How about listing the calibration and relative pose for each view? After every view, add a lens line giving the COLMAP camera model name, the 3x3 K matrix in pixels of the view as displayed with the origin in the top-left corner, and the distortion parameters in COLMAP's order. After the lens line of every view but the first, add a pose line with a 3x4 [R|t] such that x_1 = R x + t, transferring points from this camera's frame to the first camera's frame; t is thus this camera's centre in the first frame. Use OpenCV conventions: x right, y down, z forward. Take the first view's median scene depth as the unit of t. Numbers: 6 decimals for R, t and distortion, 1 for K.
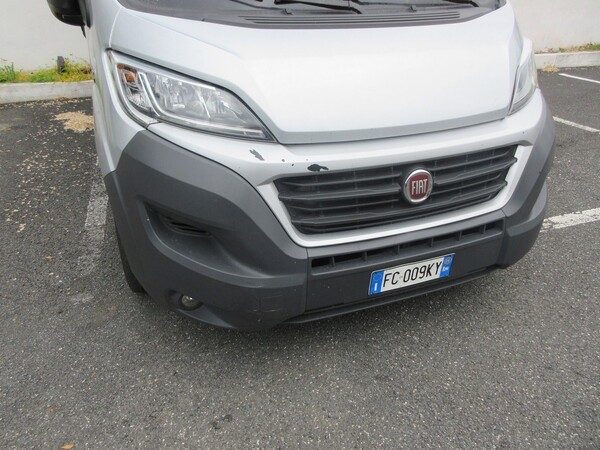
lens RADIAL K [[449.0, 0, 302.8], [0, 449.0, 224.0], [0, 0, 1]] dist [0.002414, 0.005837]
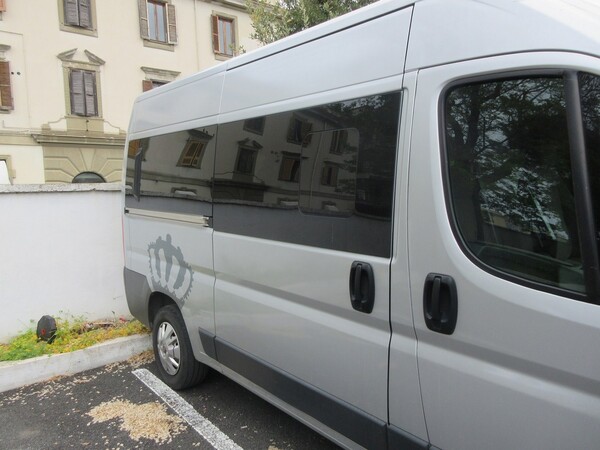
lens RADIAL K [[449.0, 0, 303.4], [0, 449.0, 225.8], [0, 0, 1]] dist [0.002414, 0.005837]
pose [[0.941678, -0.053883, 0.332174, -1.373320], [0.185877, 0.906138, -0.379953, -0.547764], [-0.280523, 0.419537, 0.863305, 0.728238]]
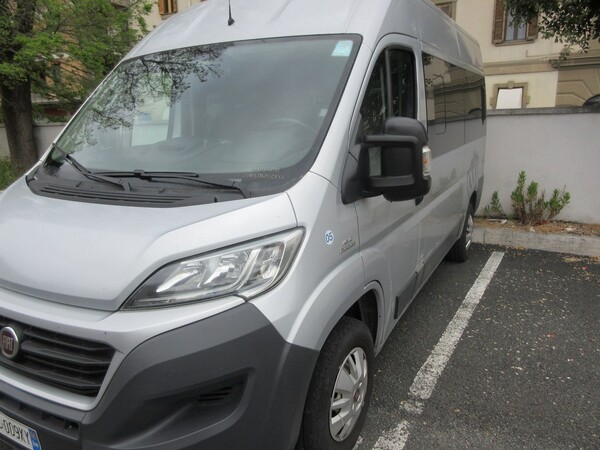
lens RADIAL K [[449.0, 0, 297.4], [0, 449.0, 226.1], [0, 0, 1]] dist [0.002414, 0.005837]
pose [[0.639158, 0.154745, -0.753346, 1.401211], [-0.354155, 0.928730, -0.109703, -0.447721], [0.682679, 0.336919, 0.648409, 0.638260]]
